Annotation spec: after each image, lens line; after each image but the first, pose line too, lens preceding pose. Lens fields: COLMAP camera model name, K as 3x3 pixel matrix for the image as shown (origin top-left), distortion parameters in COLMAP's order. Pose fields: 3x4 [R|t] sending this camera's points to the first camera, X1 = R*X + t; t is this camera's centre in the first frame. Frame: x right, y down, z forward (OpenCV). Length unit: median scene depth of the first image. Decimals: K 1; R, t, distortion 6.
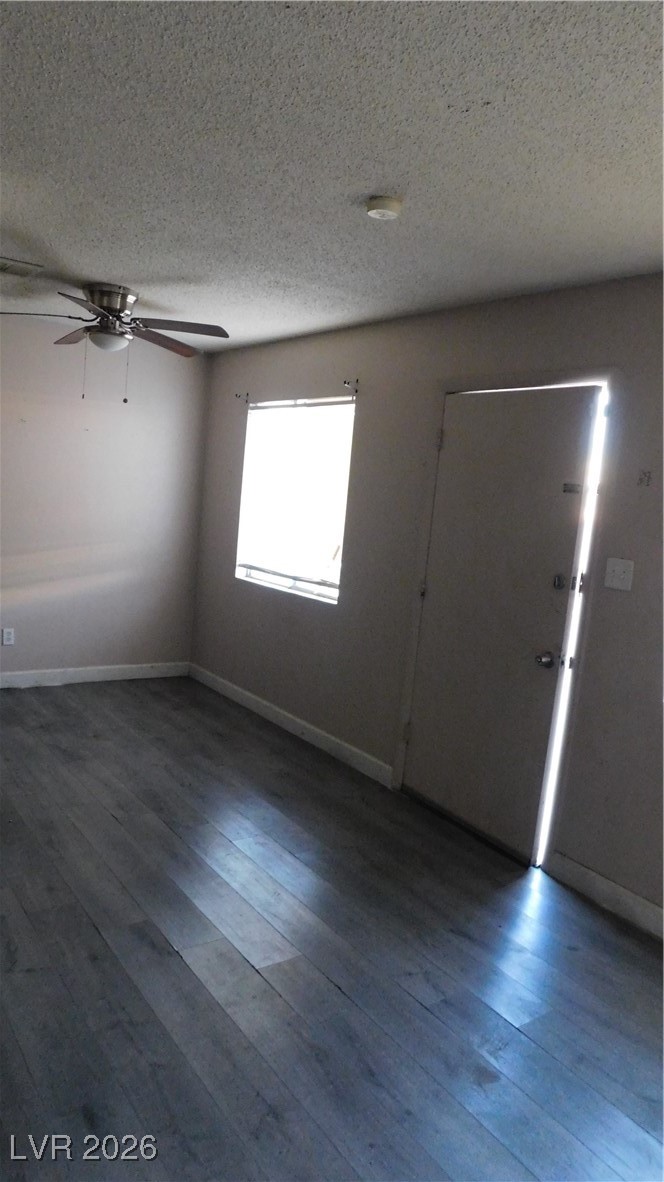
lens RADIAL K [[781.3, 0, 328.9], [0, 781.3, 587.4], [0, 0, 1]] dist [-0.071234, 0.045069]
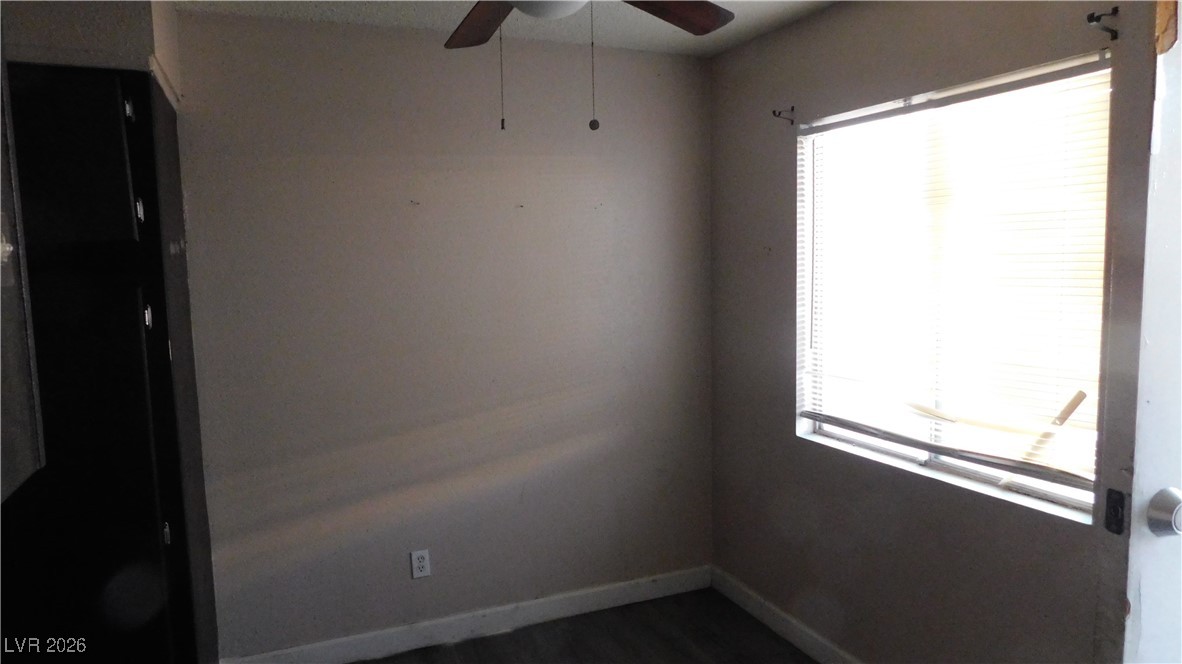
lens RADIAL K [[781.3, 0, 592.9], [0, 781.3, 334.6], [0, 0, 1]] dist [-0.071234, 0.045069]
pose [[0.971696, -0.084942, -0.220435, -0.138468], [0.078197, 0.996168, -0.039161, -0.078749], [0.222917, 0.020815, 0.974615, 0.442427]]
